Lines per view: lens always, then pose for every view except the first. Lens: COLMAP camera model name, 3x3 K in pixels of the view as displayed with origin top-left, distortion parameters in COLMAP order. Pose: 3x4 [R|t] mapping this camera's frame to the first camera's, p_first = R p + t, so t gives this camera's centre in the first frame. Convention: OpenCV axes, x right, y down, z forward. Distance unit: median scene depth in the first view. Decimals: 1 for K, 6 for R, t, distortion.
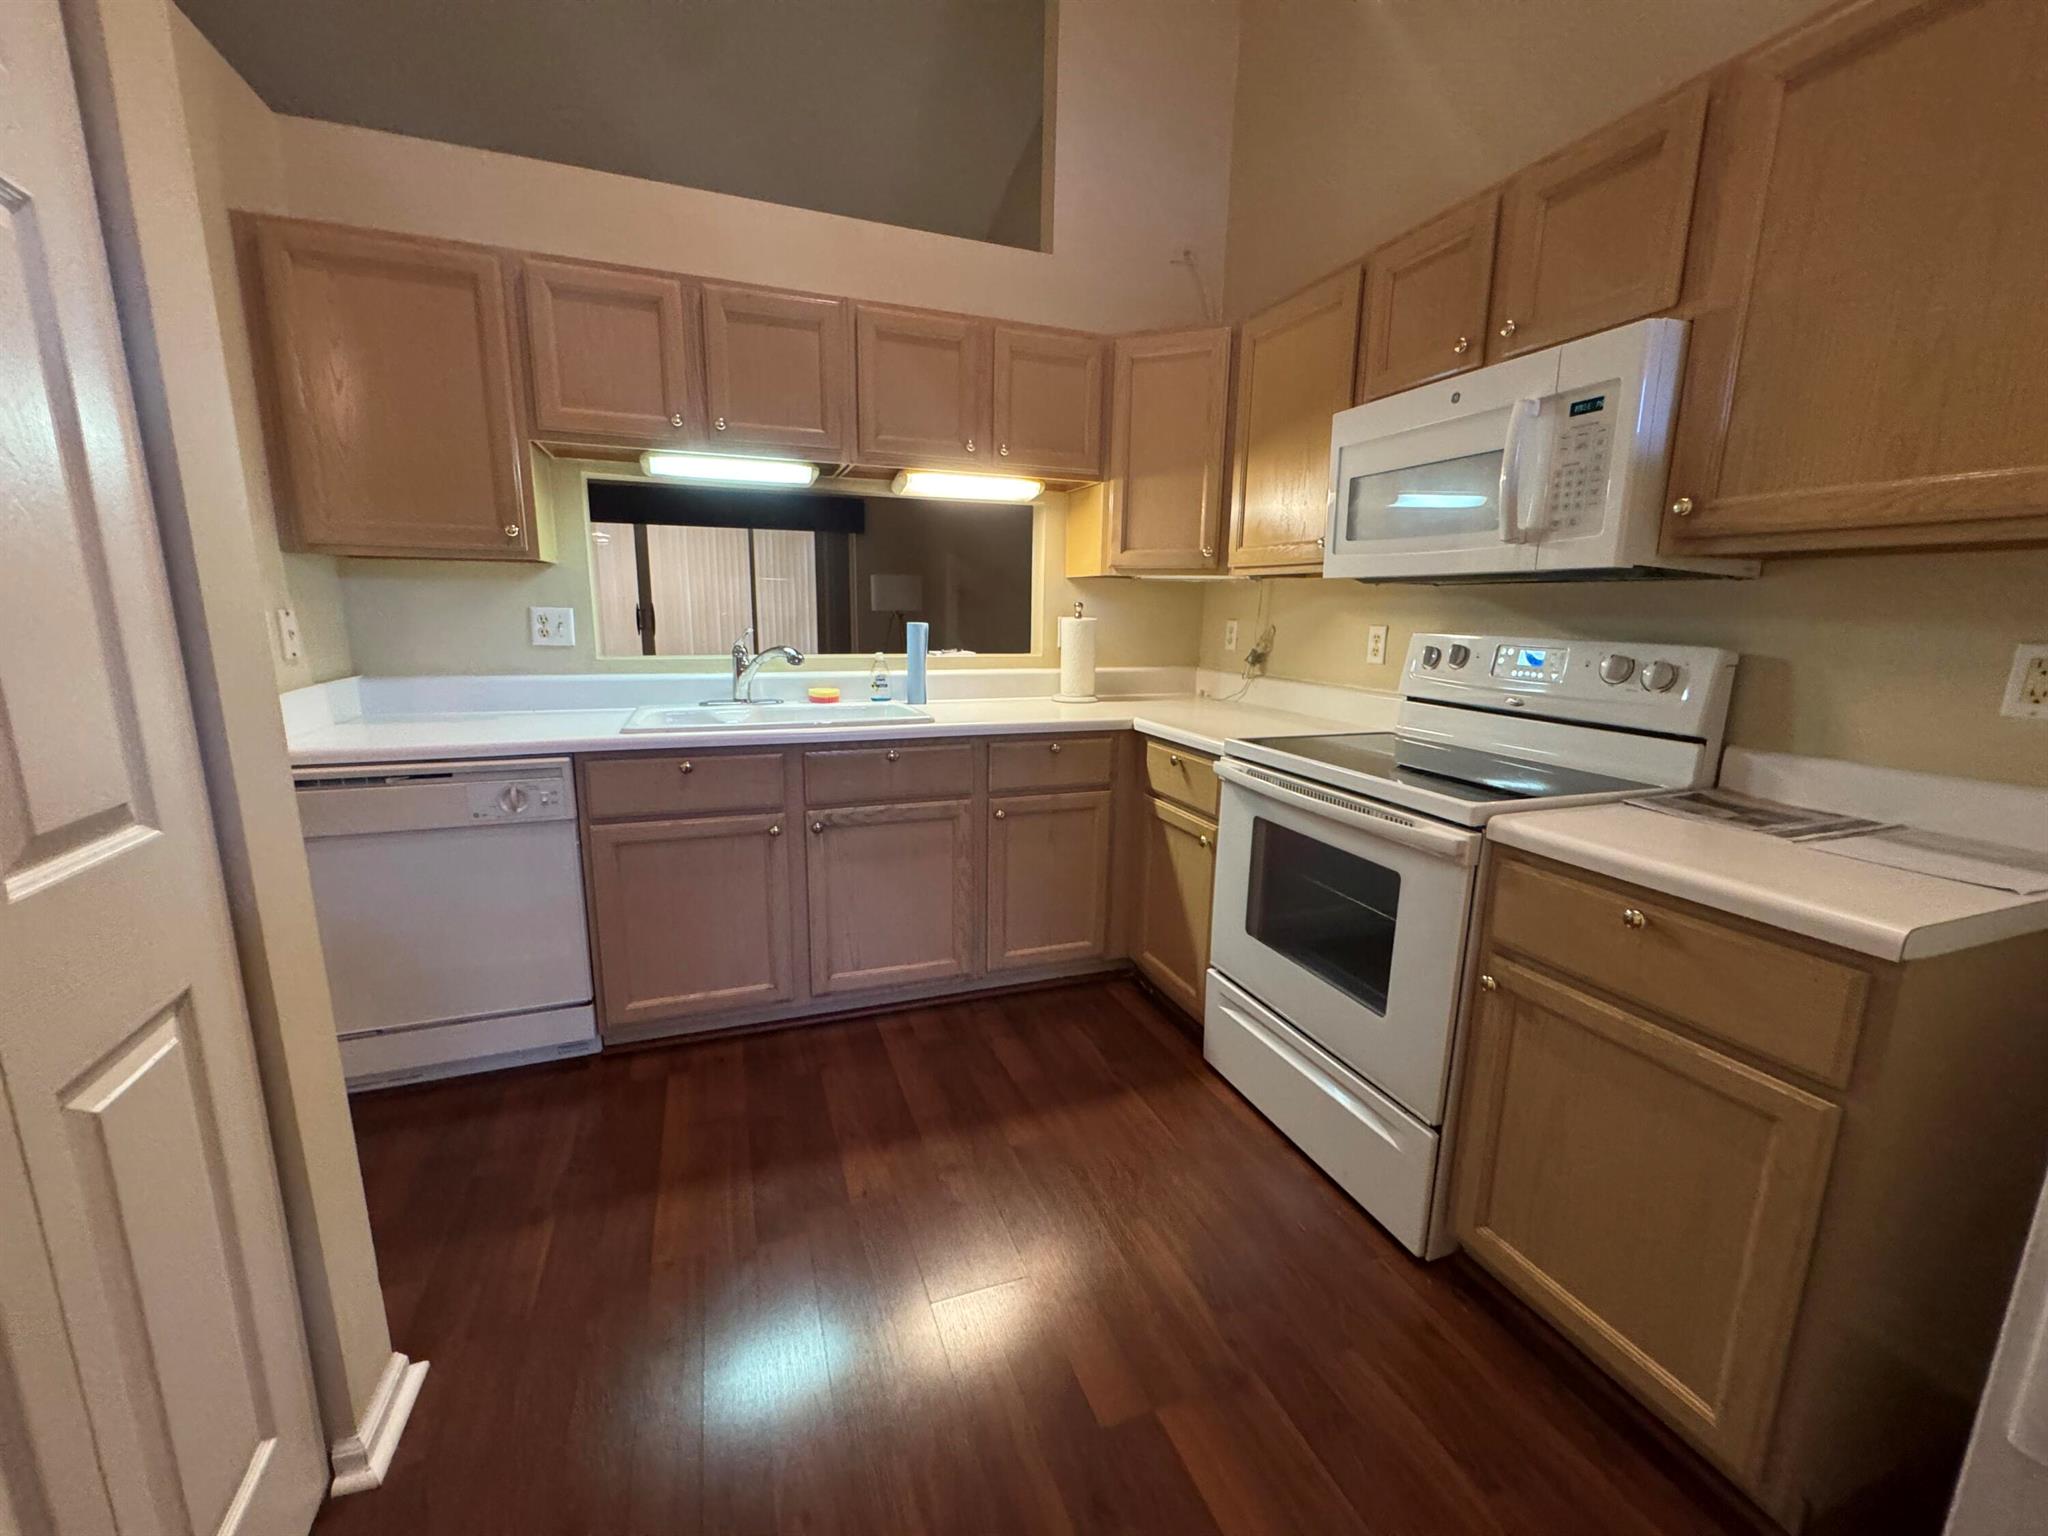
lens RADIAL K [[811.7, 0, 1022.4], [0, 811.7, 760.9], [0, 0, 1]] dist [0.001803, 0.000223]
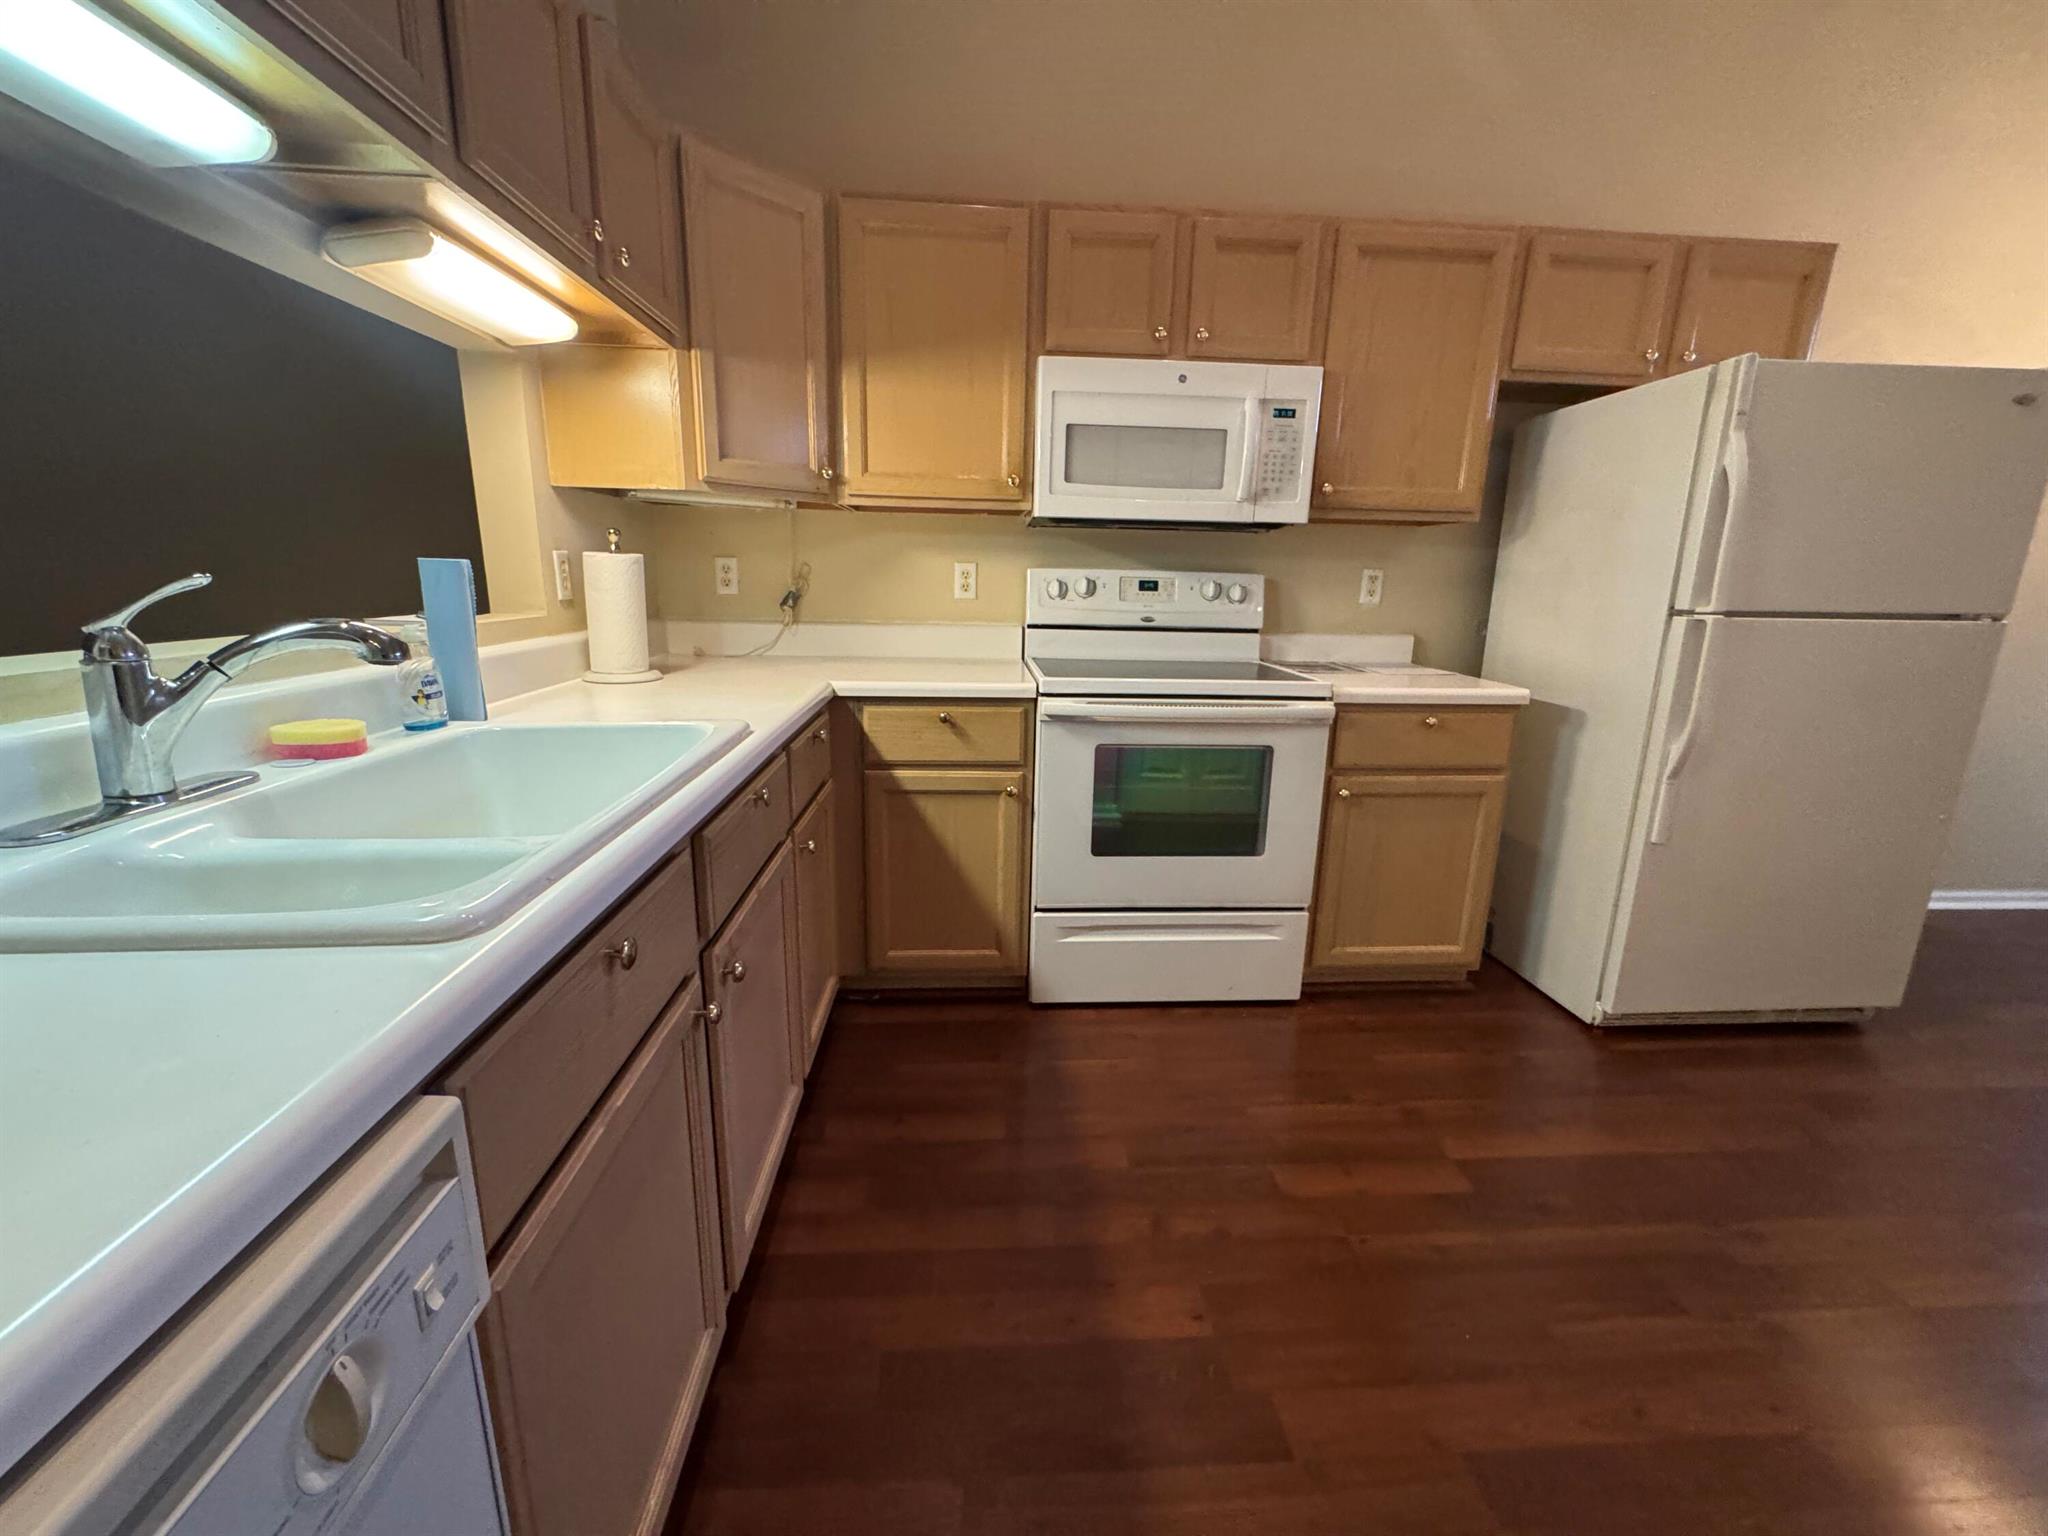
lens RADIAL K [[811.7, 0, 1022.4], [0, 811.7, 760.9], [0, 0, 1]] dist [0.001803, 0.000223]
pose [[0.300741, -0.226943, 0.926311, -0.707102], [0.161825, 0.969334, 0.184945, -0.119560], [-0.939876, 0.094280, 0.328243, 0.728317]]
